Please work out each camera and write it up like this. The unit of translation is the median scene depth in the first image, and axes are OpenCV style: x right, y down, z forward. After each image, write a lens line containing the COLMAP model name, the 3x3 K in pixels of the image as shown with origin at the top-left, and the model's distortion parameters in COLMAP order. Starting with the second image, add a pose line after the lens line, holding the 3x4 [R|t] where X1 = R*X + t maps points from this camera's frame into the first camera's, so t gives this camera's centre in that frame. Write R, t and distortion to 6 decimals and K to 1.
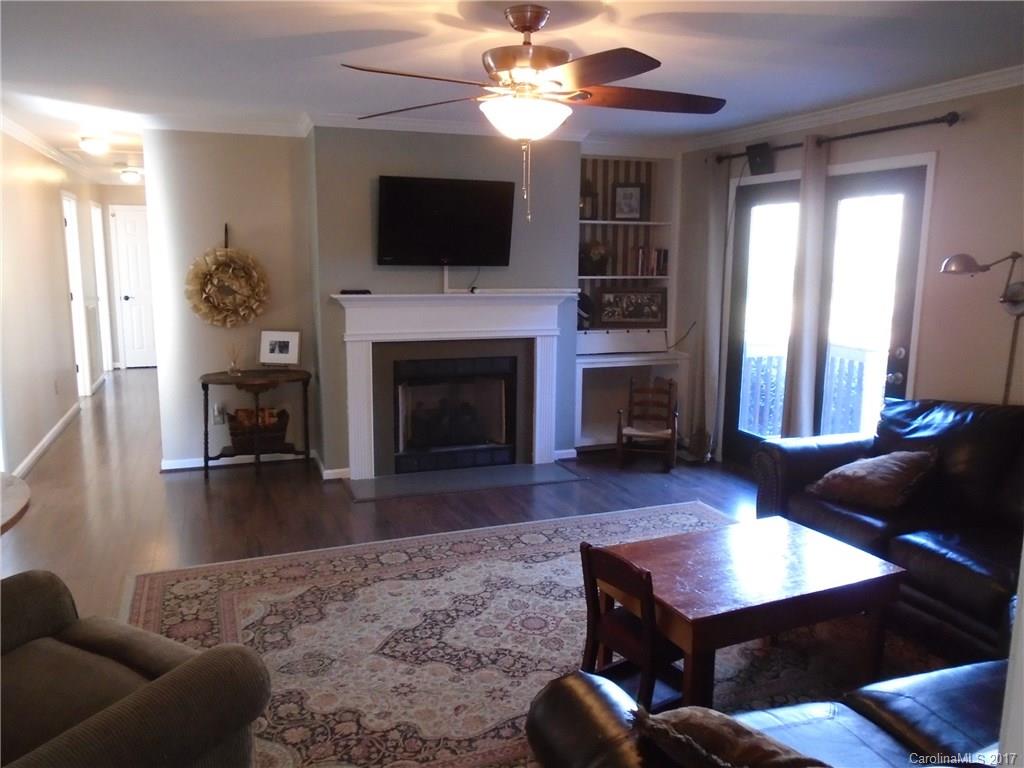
lens RADIAL K [[800.7, 0, 512.0], [0, 800.7, 384.0], [0, 0, 1]] dist [-0.011037, 0.002354]
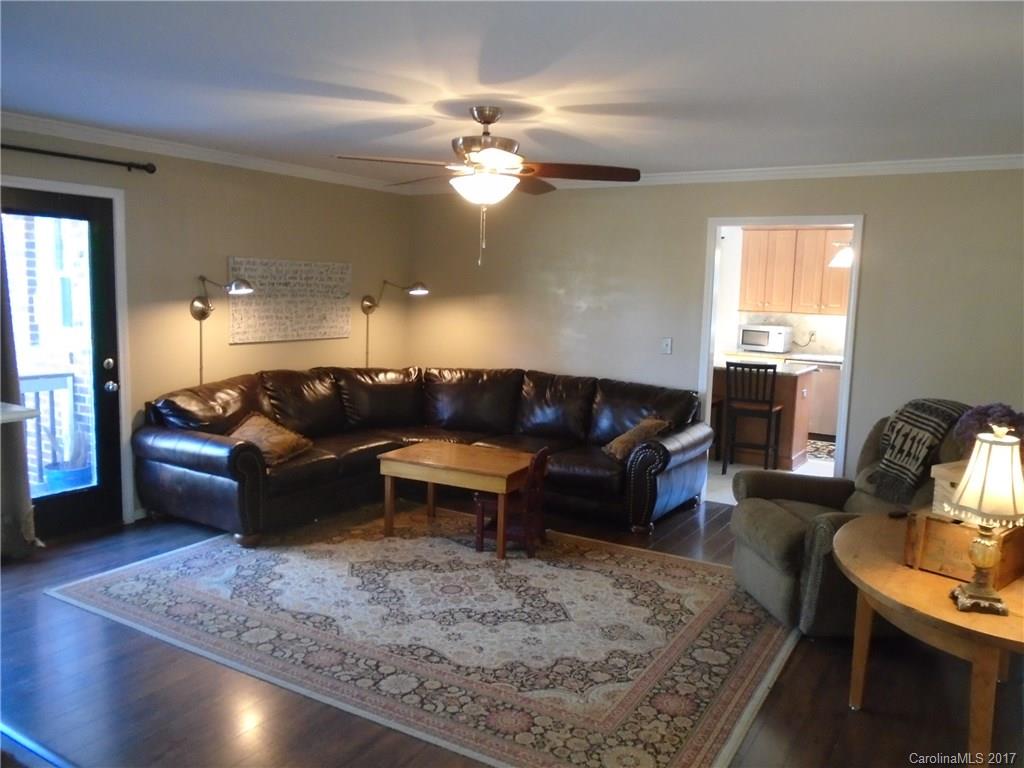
lens RADIAL K [[800.7, 0, 512.0], [0, 800.7, 384.0], [0, 0, 1]] dist [-0.011037, 0.002354]
pose [[-0.615346, -0.124809, 0.778313, -0.930947], [0.095796, 0.968226, 0.231001, -0.275462], [-0.782414, 0.216705, -0.583838, 1.555499]]
